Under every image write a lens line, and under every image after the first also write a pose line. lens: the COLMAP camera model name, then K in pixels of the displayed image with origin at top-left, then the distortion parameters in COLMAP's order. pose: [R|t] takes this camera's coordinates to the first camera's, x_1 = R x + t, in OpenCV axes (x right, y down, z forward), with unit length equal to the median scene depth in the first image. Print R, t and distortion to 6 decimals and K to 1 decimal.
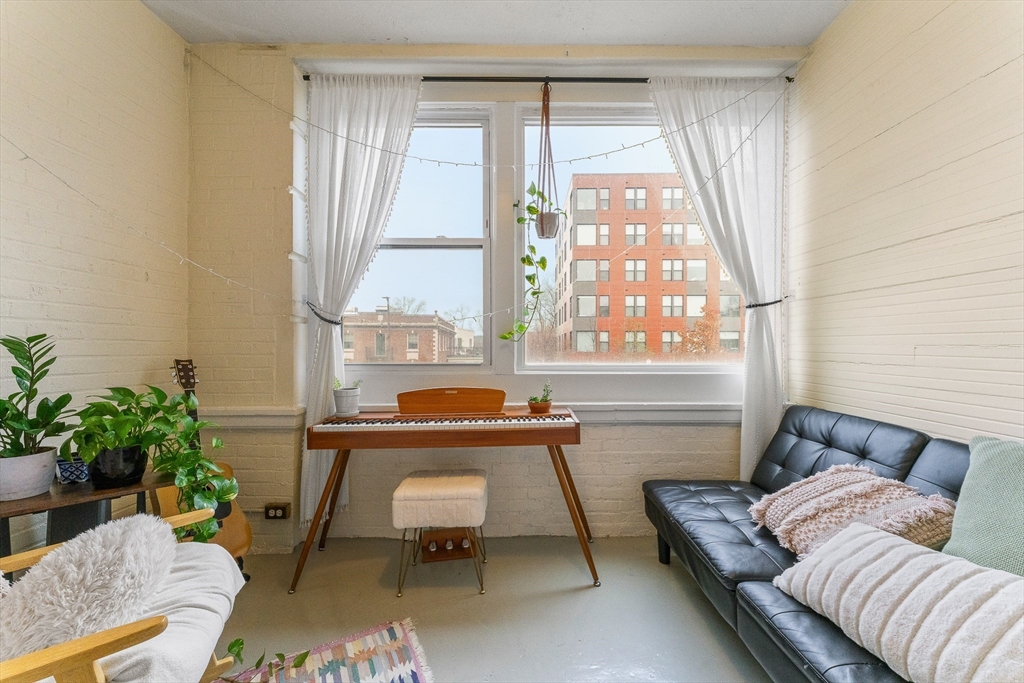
lens RADIAL K [[403.5, 0, 513.4], [0, 403.5, 340.5], [0, 0, 1]] dist [0.000635, -0.000270]
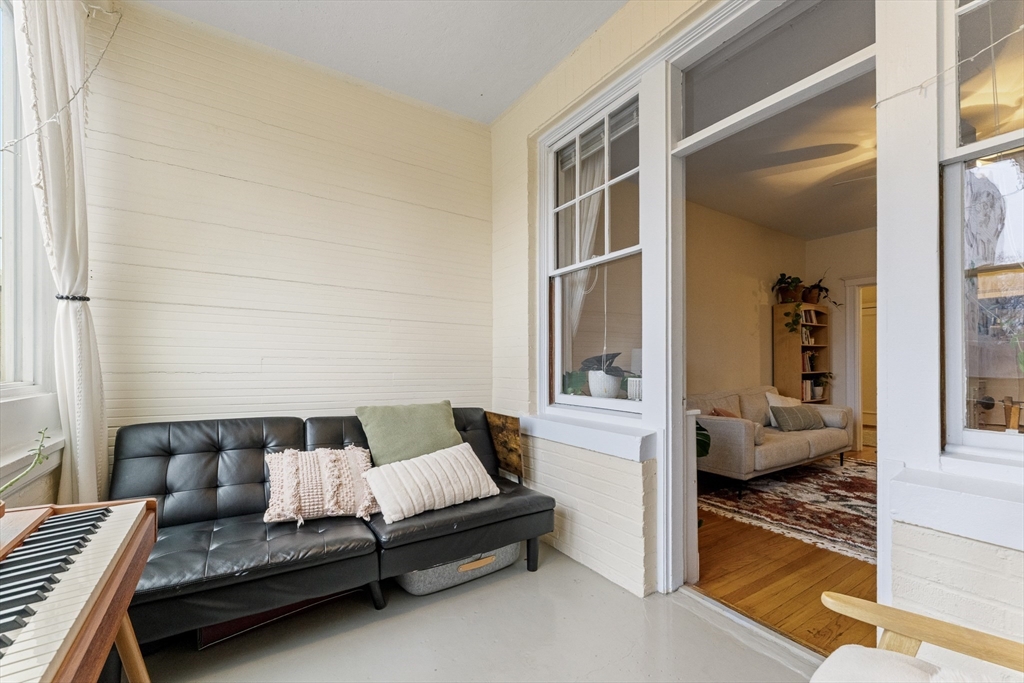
lens RADIAL K [[415.7, 0, 509.9], [0, 415.7, 364.1], [0, 0, 1]] dist [0.000161, -0.000061]
pose [[-0.542797, -0.002511, 0.839860, -0.445353], [-0.020629, 0.999734, -0.010344, 0.022750], [-0.839611, -0.022940, -0.542704, 0.758980]]
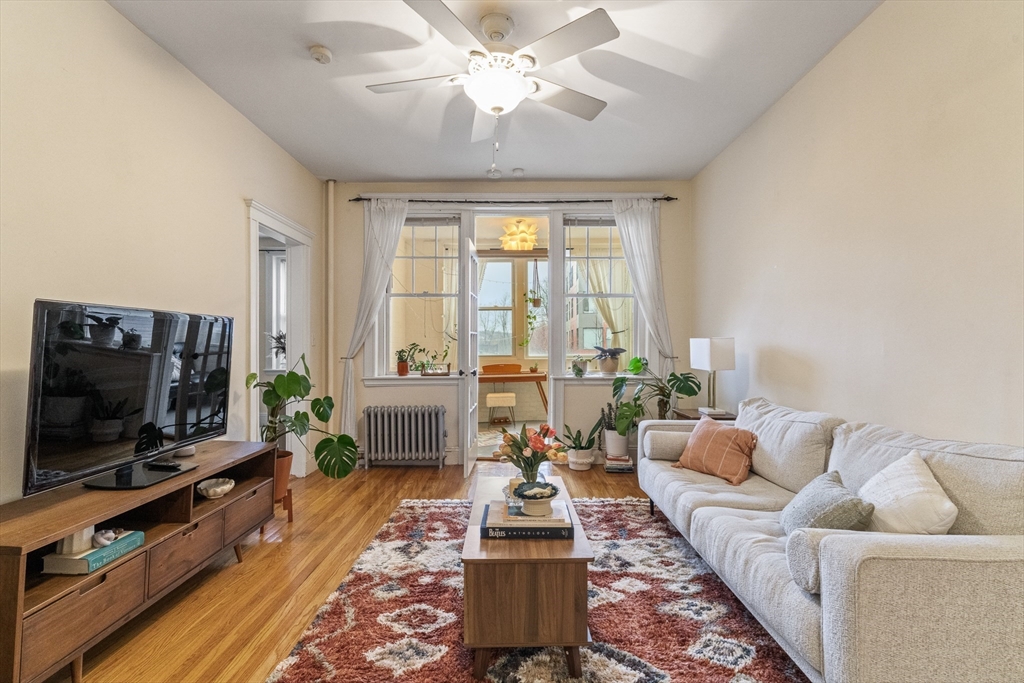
lens RADIAL K [[472.6, 0, 512.0], [0, 472.6, 341.5], [0, 0, 1]] dist [0.000050, -0.000003]
pose [[0.999916, -0.005686, -0.011659, -0.044490], [0.005822, 0.999915, 0.011694, -0.070035], [0.011592, -0.011760, 0.999864, -2.176737]]
